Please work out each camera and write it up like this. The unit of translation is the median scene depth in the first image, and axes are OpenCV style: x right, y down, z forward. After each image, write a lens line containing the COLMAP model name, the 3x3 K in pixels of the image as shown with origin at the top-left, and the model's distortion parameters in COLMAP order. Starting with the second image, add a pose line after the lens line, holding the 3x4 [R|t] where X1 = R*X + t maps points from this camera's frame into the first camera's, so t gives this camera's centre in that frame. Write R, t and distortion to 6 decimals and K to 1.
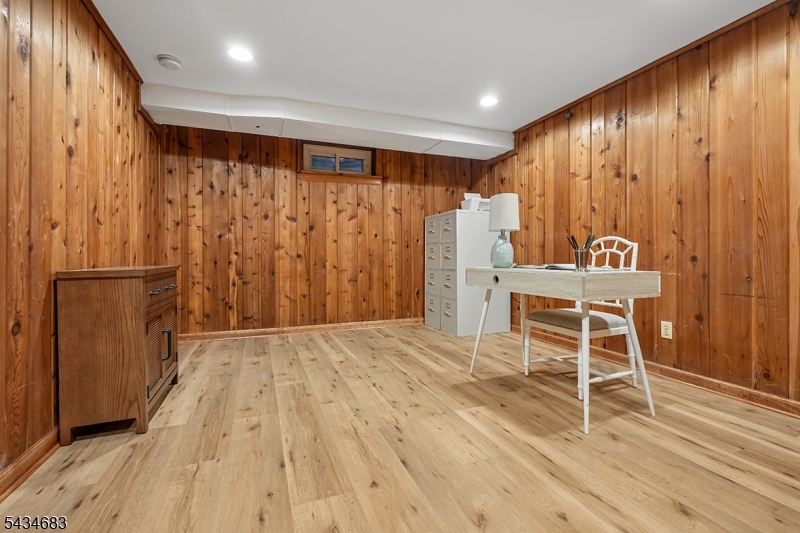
lens RADIAL K [[361.7, 0, 400.4], [0, 361.7, 259.1], [0, 0, 1]] dist [-0.005017, 0.000799]
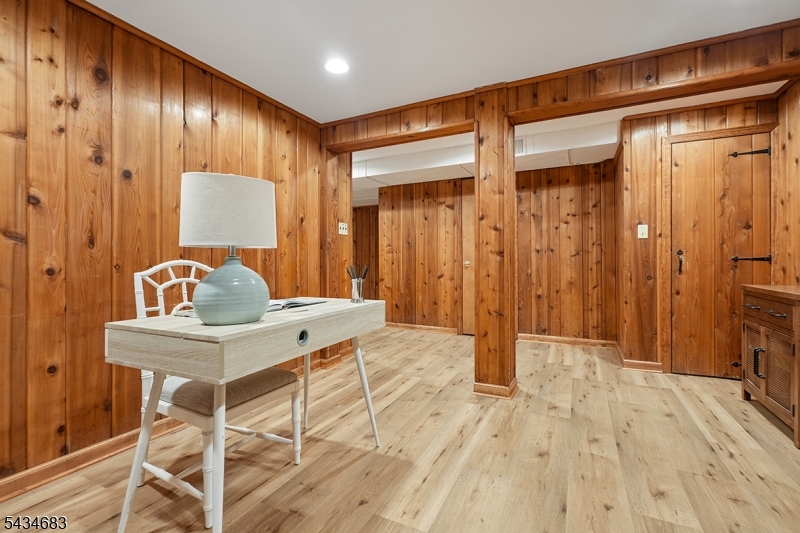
lens RADIAL K [[361.7, 0, 399.7], [0, 361.7, 262.7], [0, 0, 1]] dist [-0.005017, 0.000799]
pose [[-0.676309, 0.003963, 0.736607, -0.281805], [0.012242, 0.999908, 0.005860, -0.067659], [-0.736516, 0.012981, -0.676295, 1.378550]]
